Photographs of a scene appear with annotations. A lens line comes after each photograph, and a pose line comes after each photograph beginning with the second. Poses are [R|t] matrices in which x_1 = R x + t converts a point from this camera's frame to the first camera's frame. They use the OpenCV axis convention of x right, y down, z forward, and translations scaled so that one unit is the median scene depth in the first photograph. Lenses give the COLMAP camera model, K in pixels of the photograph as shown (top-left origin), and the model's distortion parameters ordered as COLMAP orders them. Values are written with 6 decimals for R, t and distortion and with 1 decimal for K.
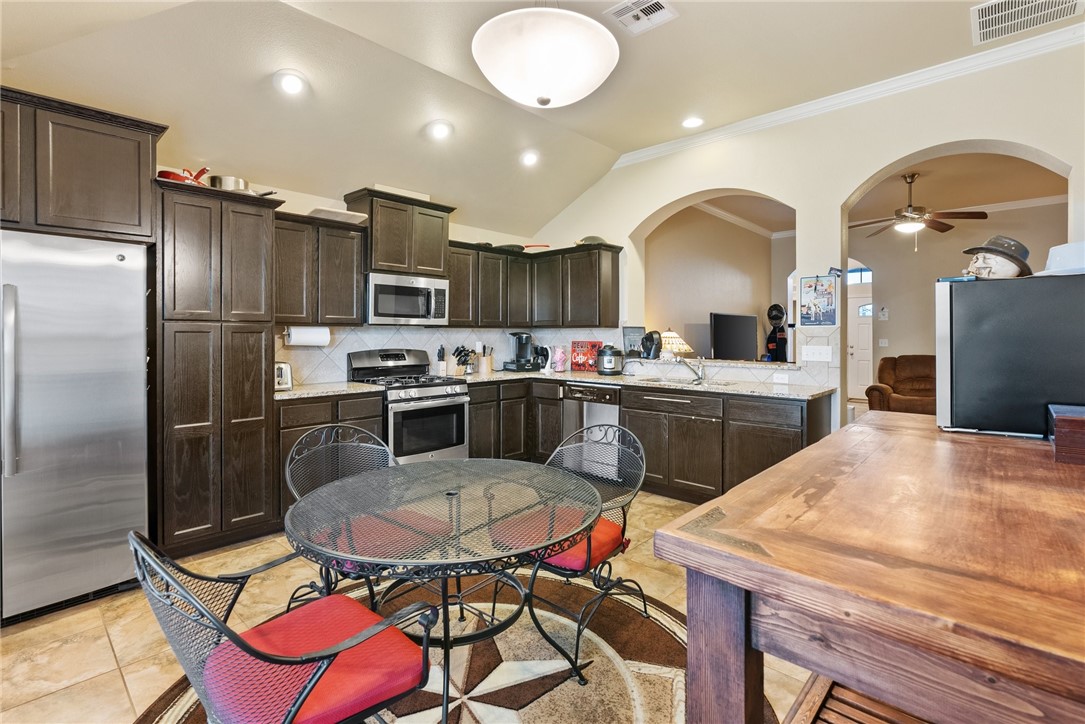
lens RADIAL K [[498.3, 0, 555.3], [0, 498.3, 336.8], [0, 0, 1]] dist [-0.008028, 0.003428]
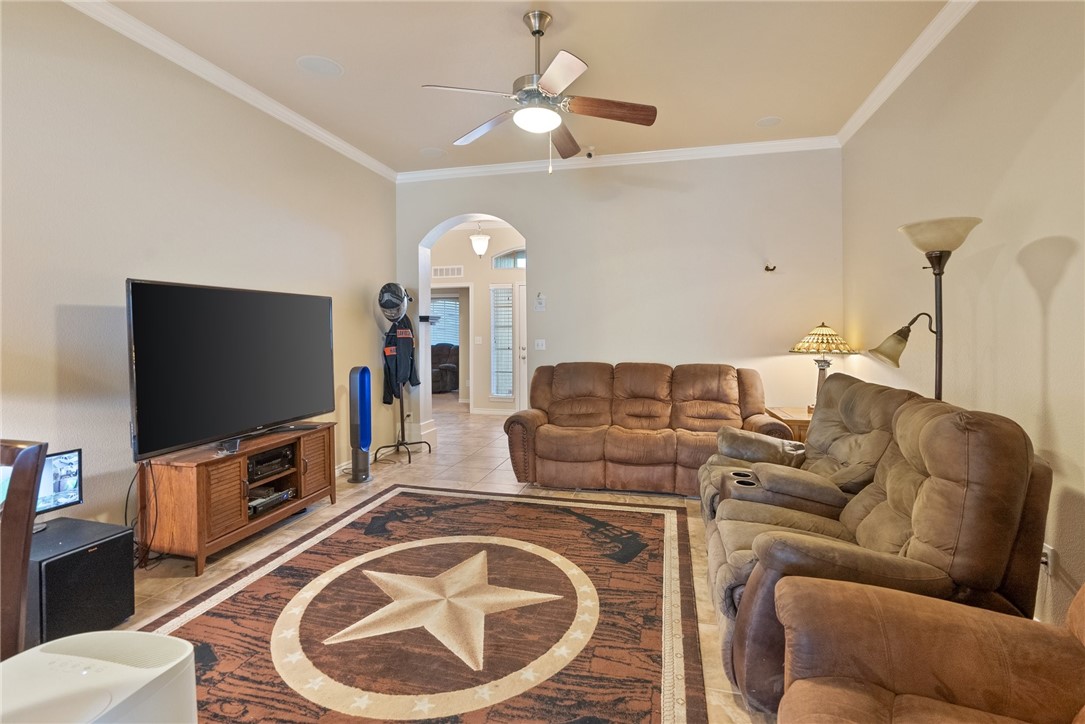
lens RADIAL K [[498.3, 0, 548.4], [0, 498.3, 338.6], [0, 0, 1]] dist [-0.008028, 0.003428]
pose [[0.883207, -0.000185, 0.468984, 0.559904], [-0.001157, 0.999996, 0.002573, 0.002052], [-0.468982, -0.002815, 0.883203, 0.626951]]
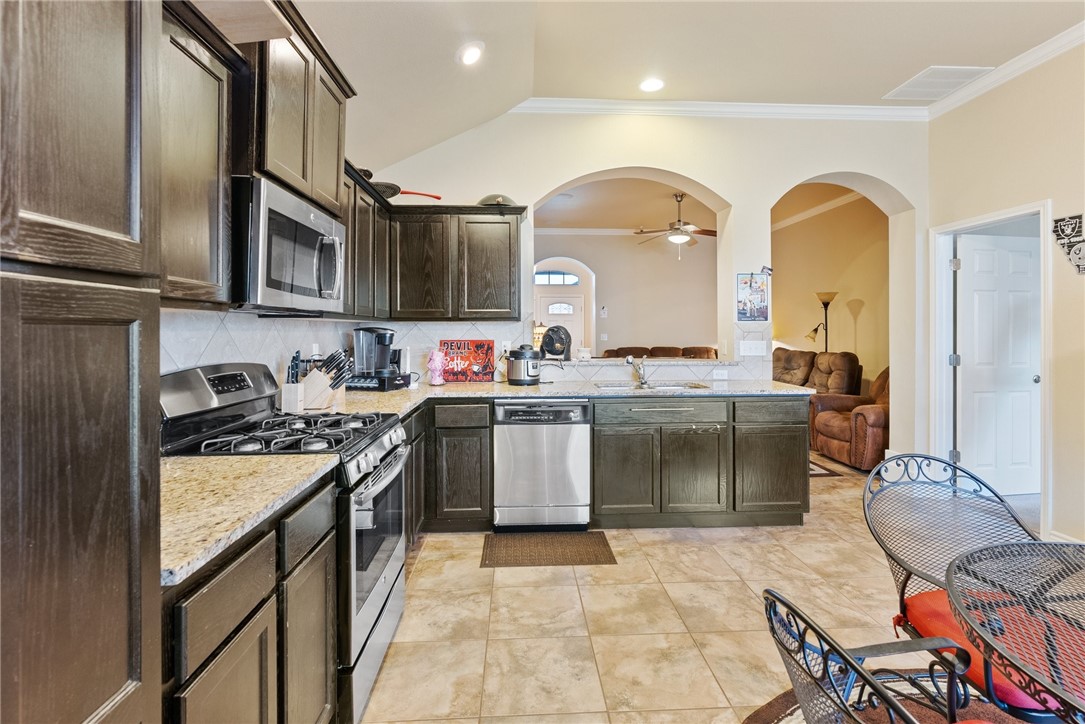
lens RADIAL K [[498.3, 0, 549.8], [0, 498.3, 327.3], [0, 0, 1]] dist [-0.008028, 0.003428]
pose [[0.711445, 0.001910, 0.702739, -0.384758], [0.005715, 0.999948, -0.008503, -0.002492], [-0.702718, 0.010065, 0.711397, 0.432379]]
